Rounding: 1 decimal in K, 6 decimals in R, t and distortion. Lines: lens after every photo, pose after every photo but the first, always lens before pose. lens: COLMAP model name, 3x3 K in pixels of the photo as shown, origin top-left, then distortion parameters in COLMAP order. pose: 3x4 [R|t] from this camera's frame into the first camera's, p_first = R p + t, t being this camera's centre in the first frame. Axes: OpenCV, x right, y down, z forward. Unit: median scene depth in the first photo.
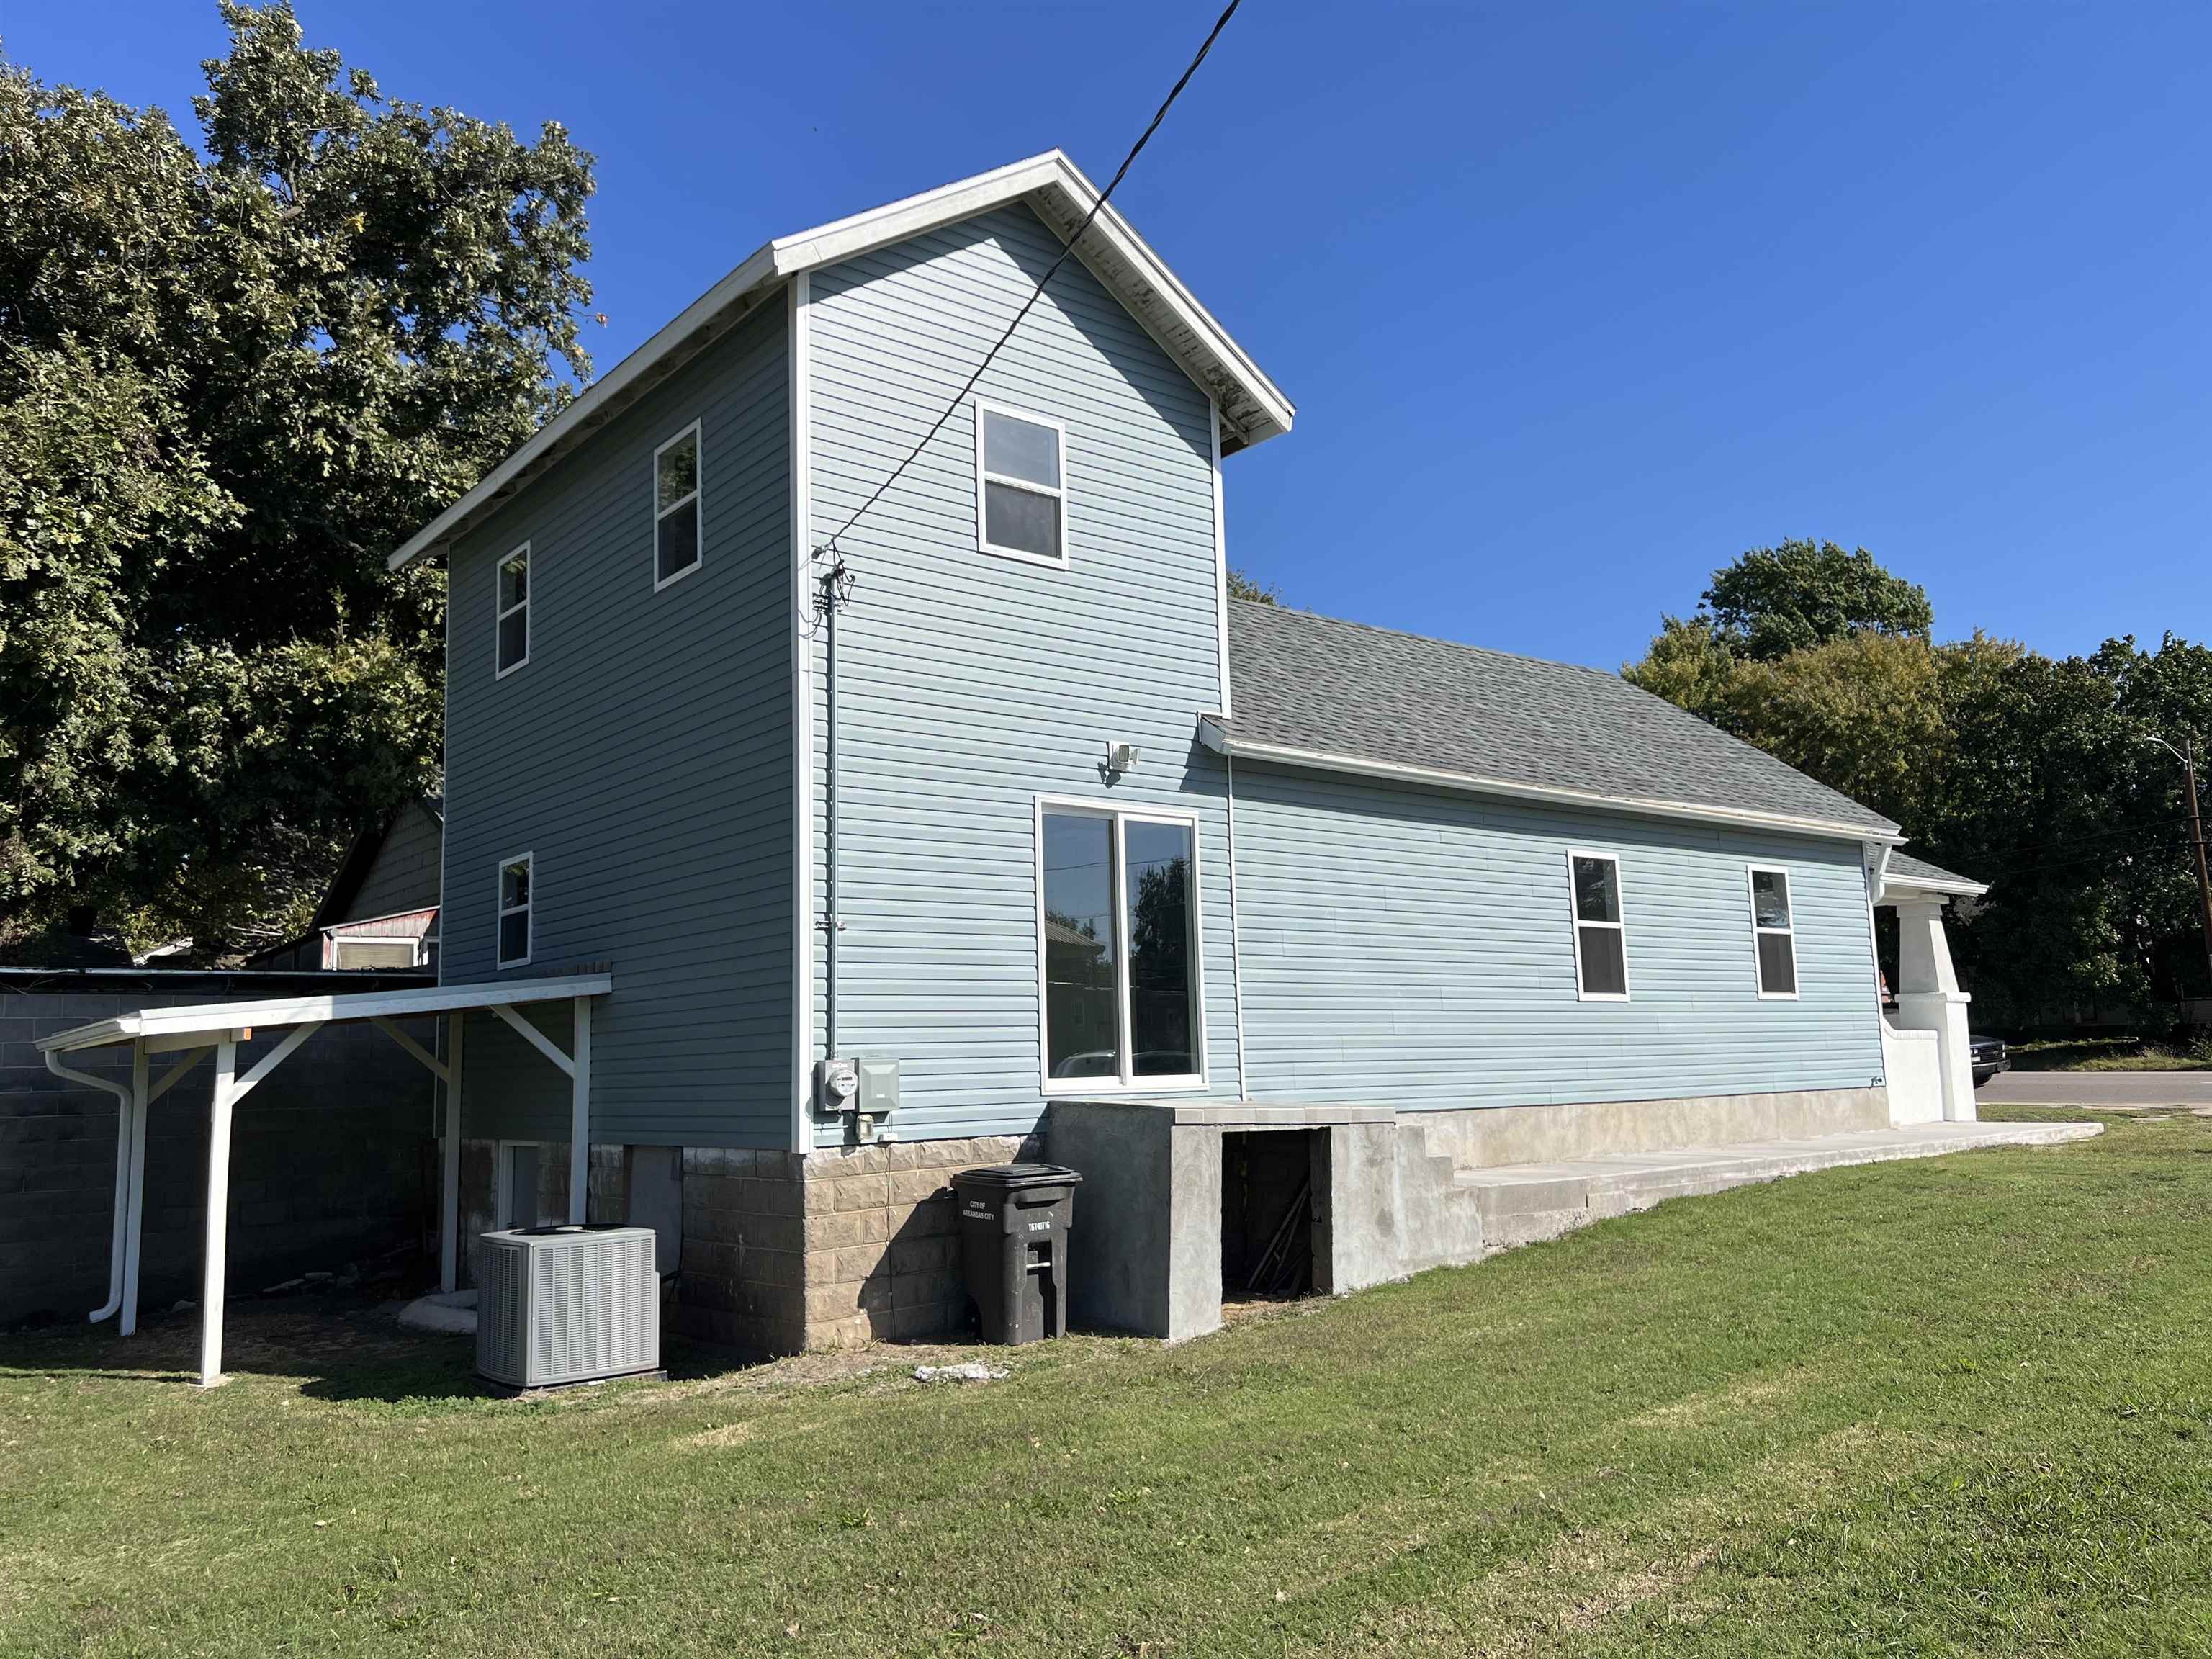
lens RADIAL K [[1692.7, 0, 1106.0], [0, 1692.7, 829.5], [0, 0, 1]] dist [-0.000615, -0.000800]
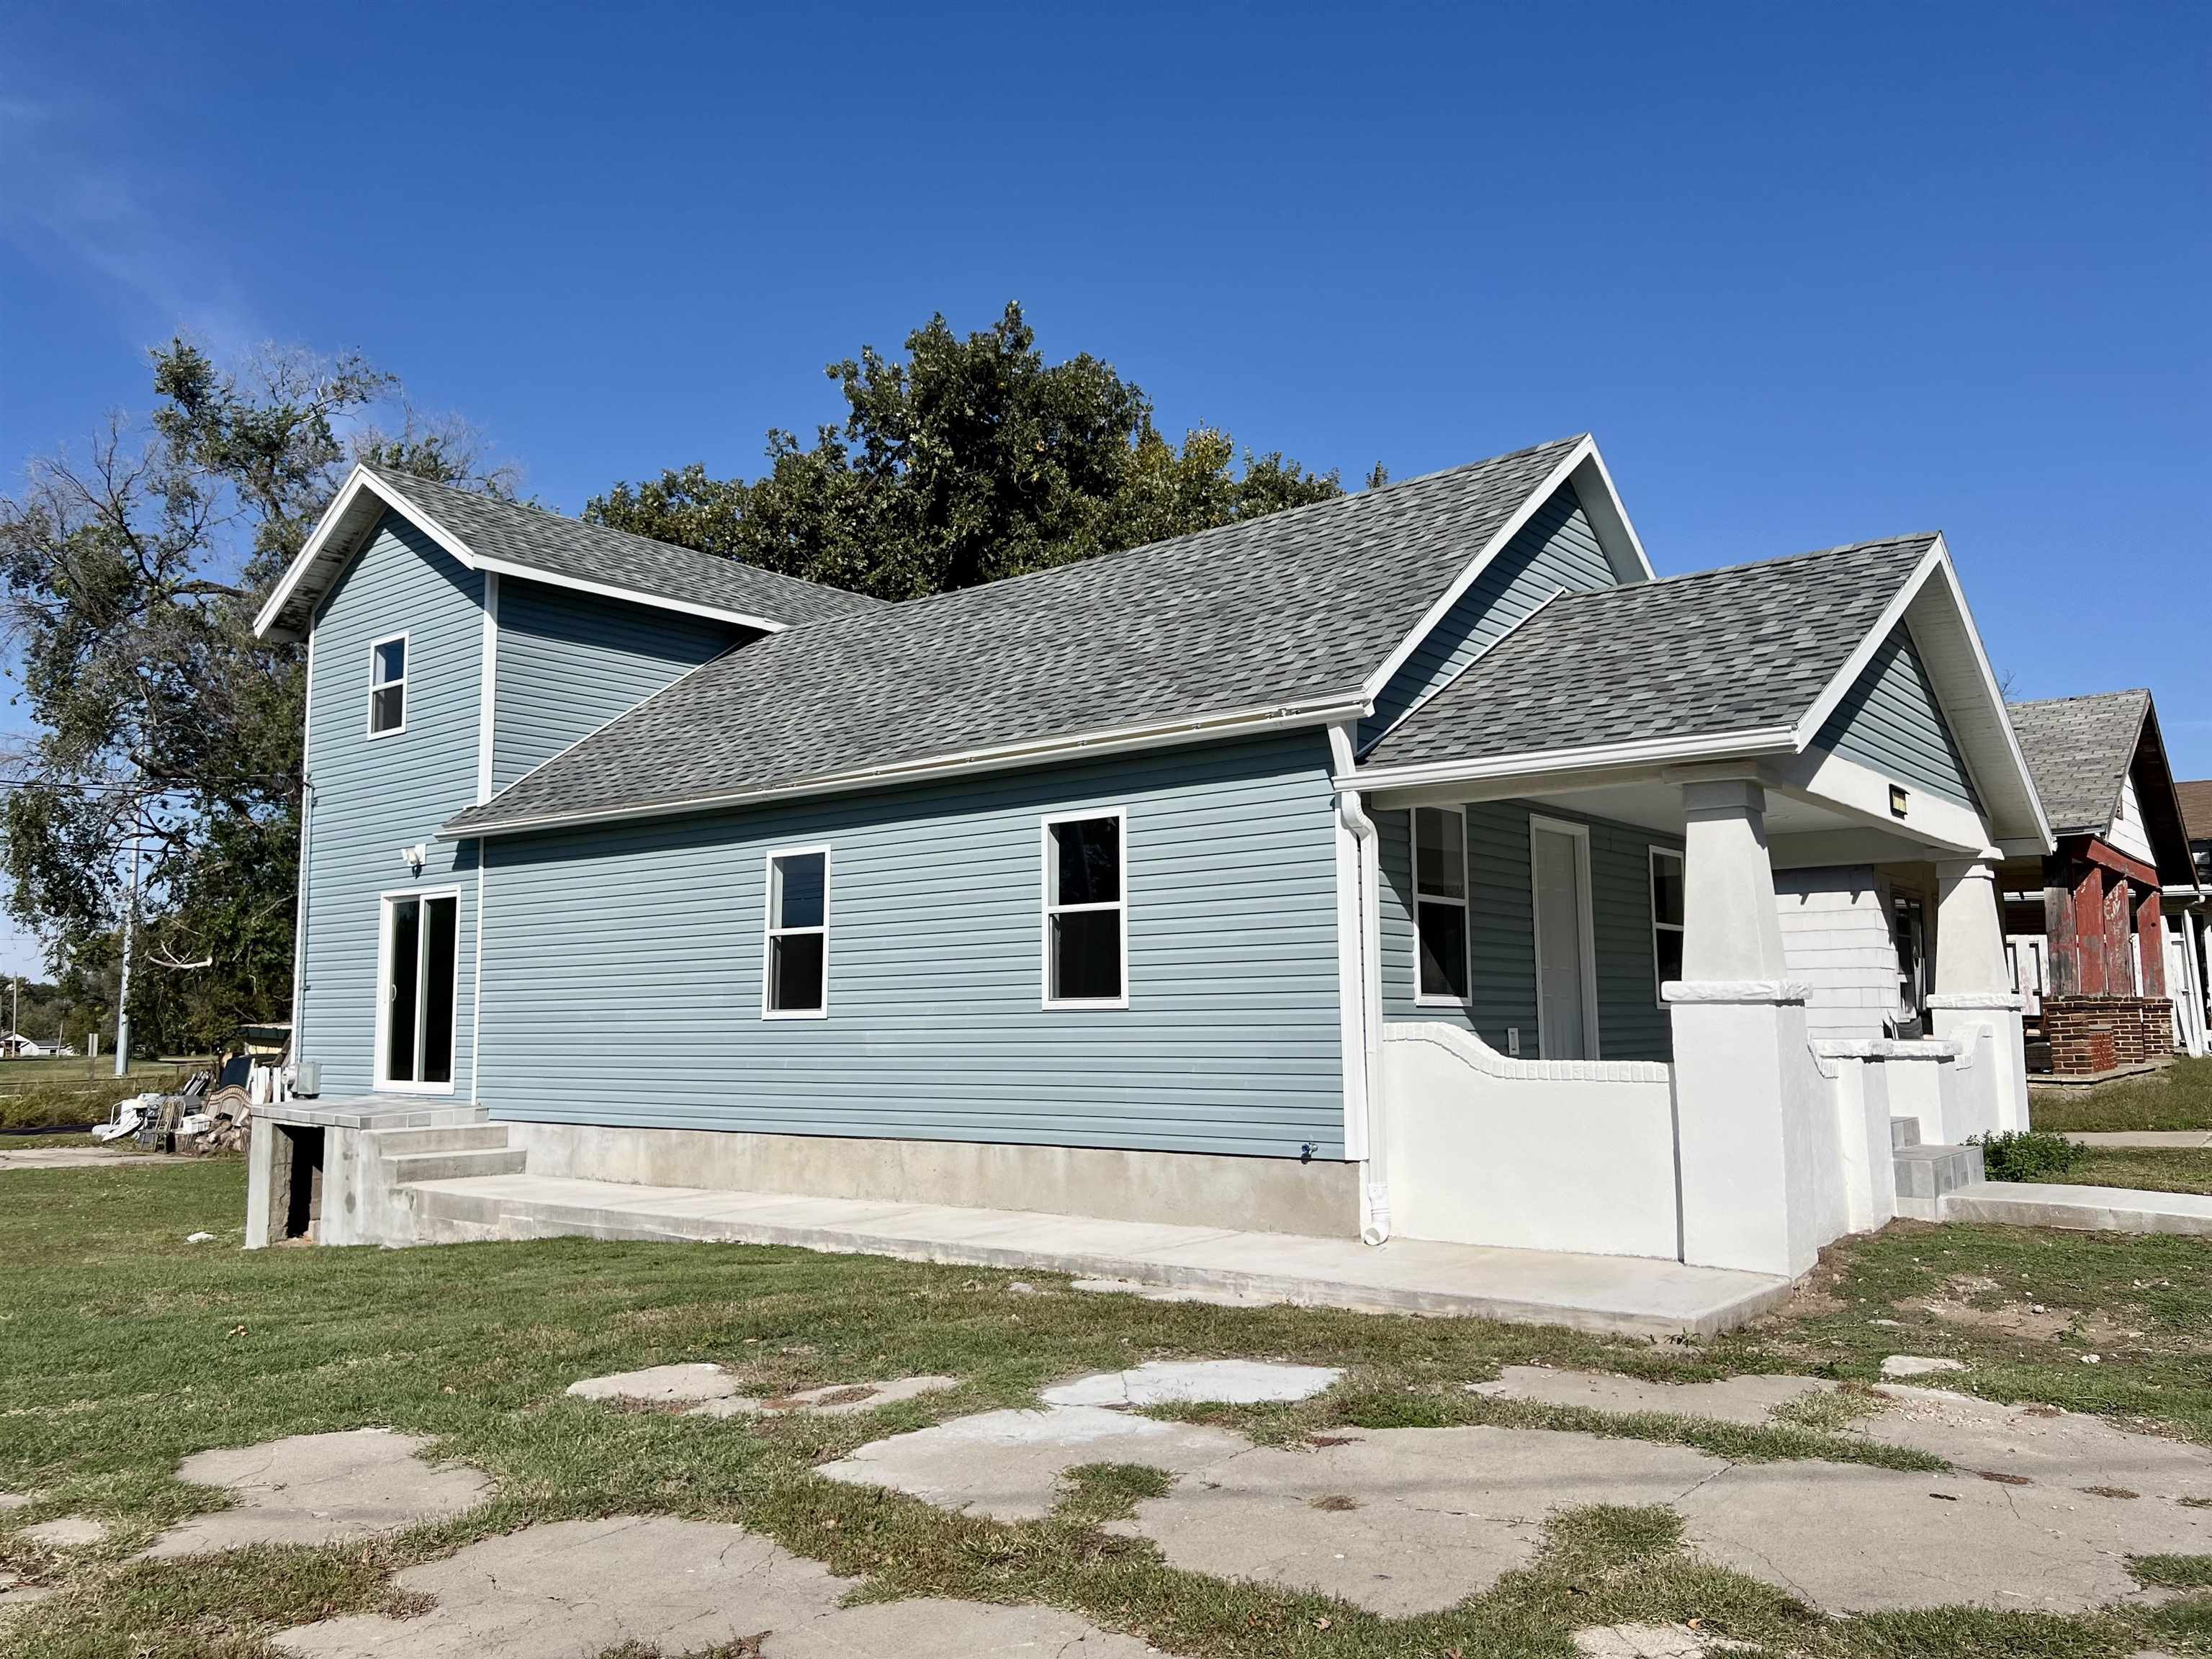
lens RADIAL K [[1692.7, 0, 1106.0], [0, 1692.7, 829.5], [0, 0, 1]] dist [-0.000615, -0.000800]
pose [[0.216195, -0.091478, -0.972055, 1.372567], [0.138747, 0.988375, -0.062155, 0.093977], [0.966441, -0.121432, 0.226374, 1.122996]]
